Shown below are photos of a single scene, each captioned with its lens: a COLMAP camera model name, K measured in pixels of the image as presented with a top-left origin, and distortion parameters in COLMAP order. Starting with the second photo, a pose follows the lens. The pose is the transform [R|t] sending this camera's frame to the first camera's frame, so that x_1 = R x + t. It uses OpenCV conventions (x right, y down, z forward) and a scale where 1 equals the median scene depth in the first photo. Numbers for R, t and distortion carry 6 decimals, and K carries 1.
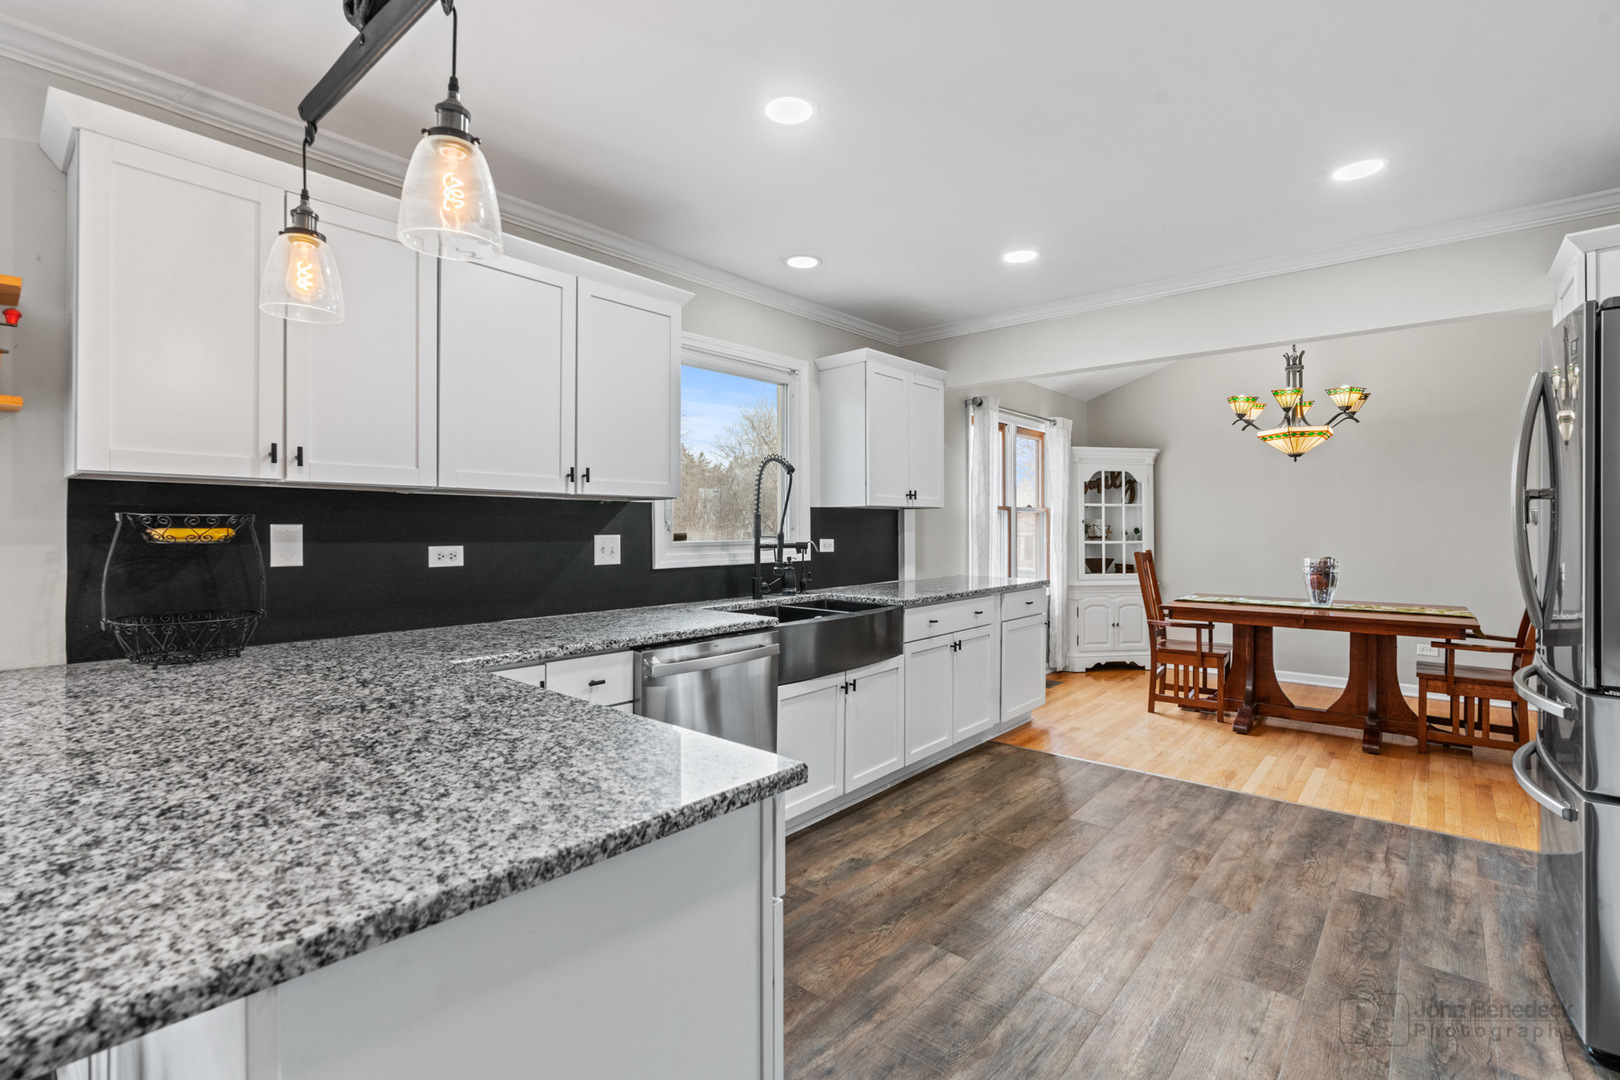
lens RADIAL K [[741.3, 0, 814.6], [0, 741.3, 527.3], [0, 0, 1]] dist [-0.012002, 0.007123]
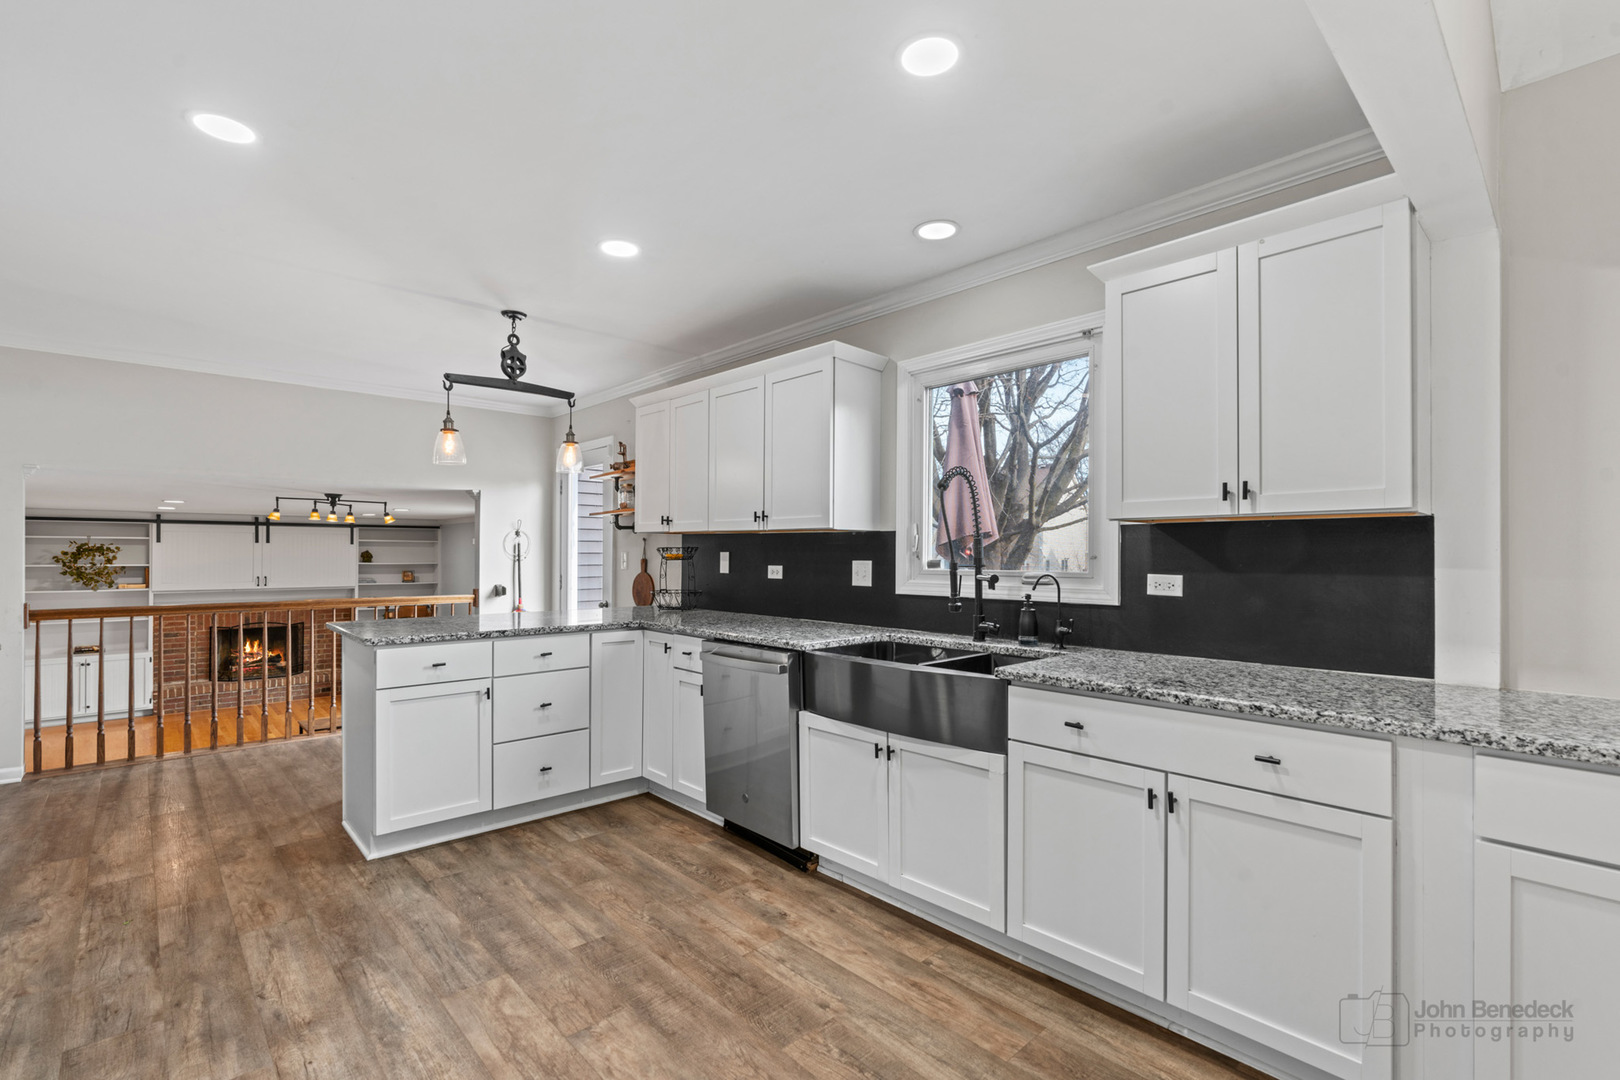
lens RADIAL K [[741.3, 0, 809.2], [0, 741.3, 551.4], [0, 0, 1]] dist [-0.012002, 0.007123]
pose [[-0.122139, -0.003447, -0.992507, 0.744895], [-0.003897, 0.999988, -0.002994, -0.000660], [0.992505, 0.003502, -0.122150, 0.882847]]
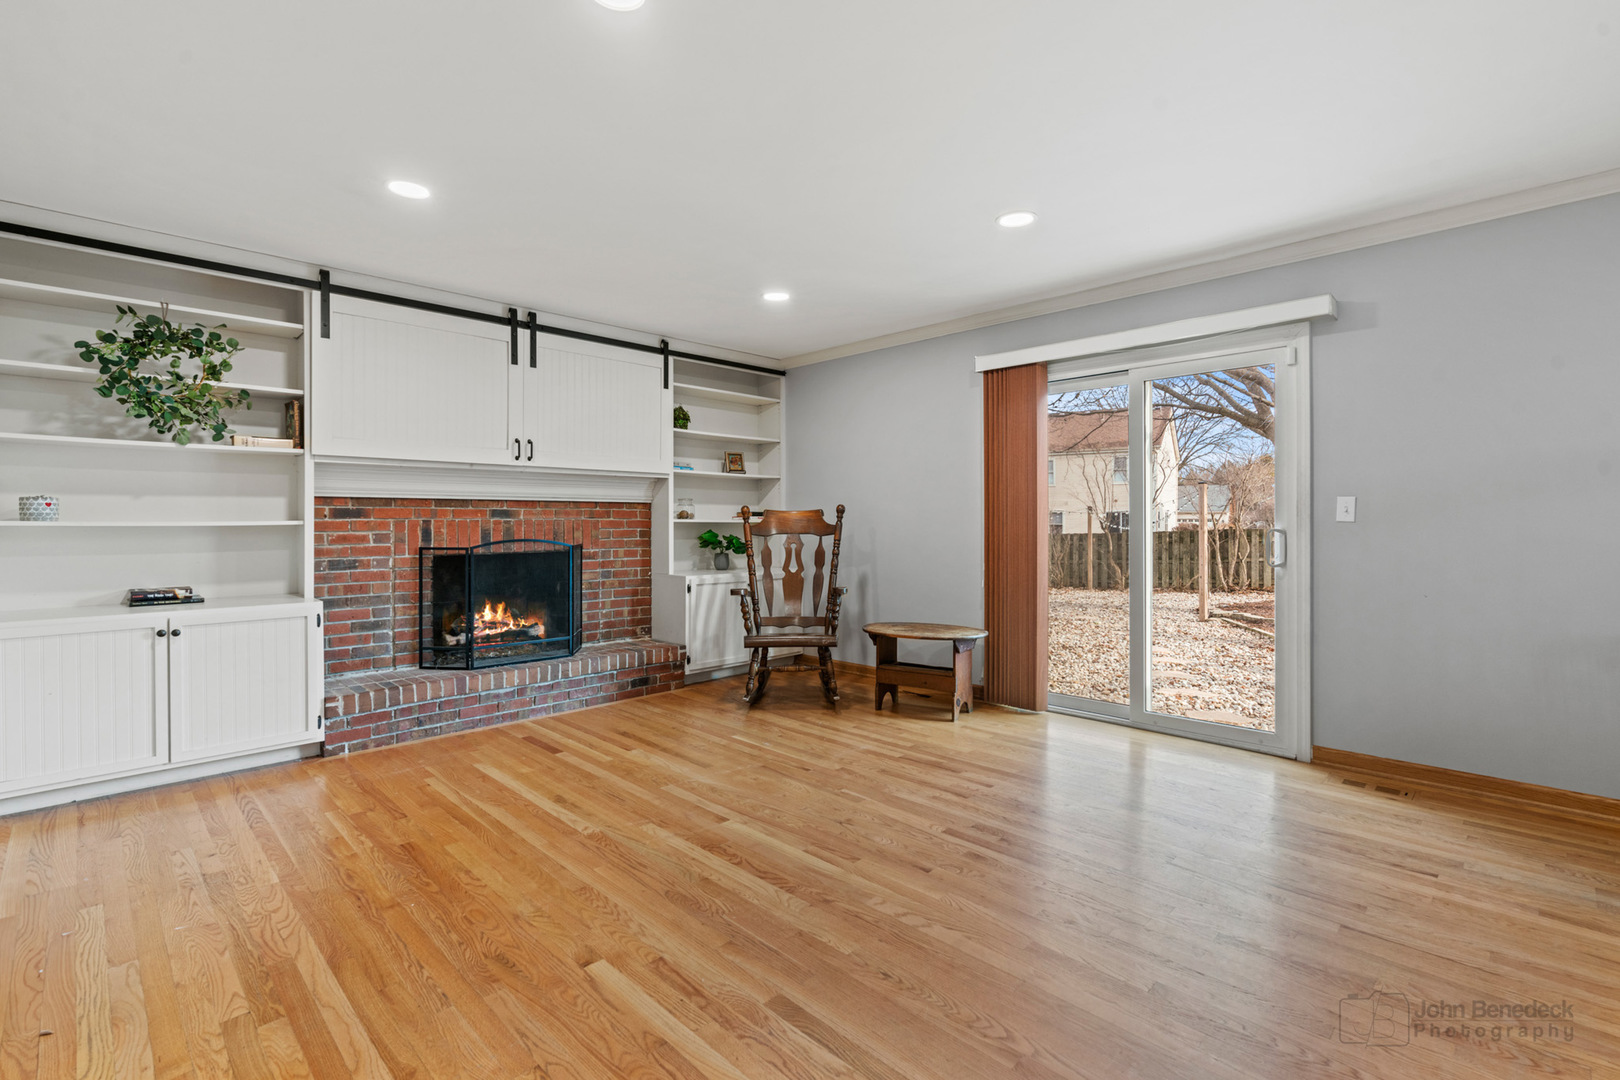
lens RADIAL K [[741.3, 0, 812.2], [0, 741.3, 528.0], [0, 0, 1]] dist [-0.012002, 0.007123]
pose [[-0.082021, 0.008290, -0.996596, -0.472059], [0.003574, 0.999961, 0.008024, 0.227998], [0.996624, -0.002904, -0.082048, -0.824015]]
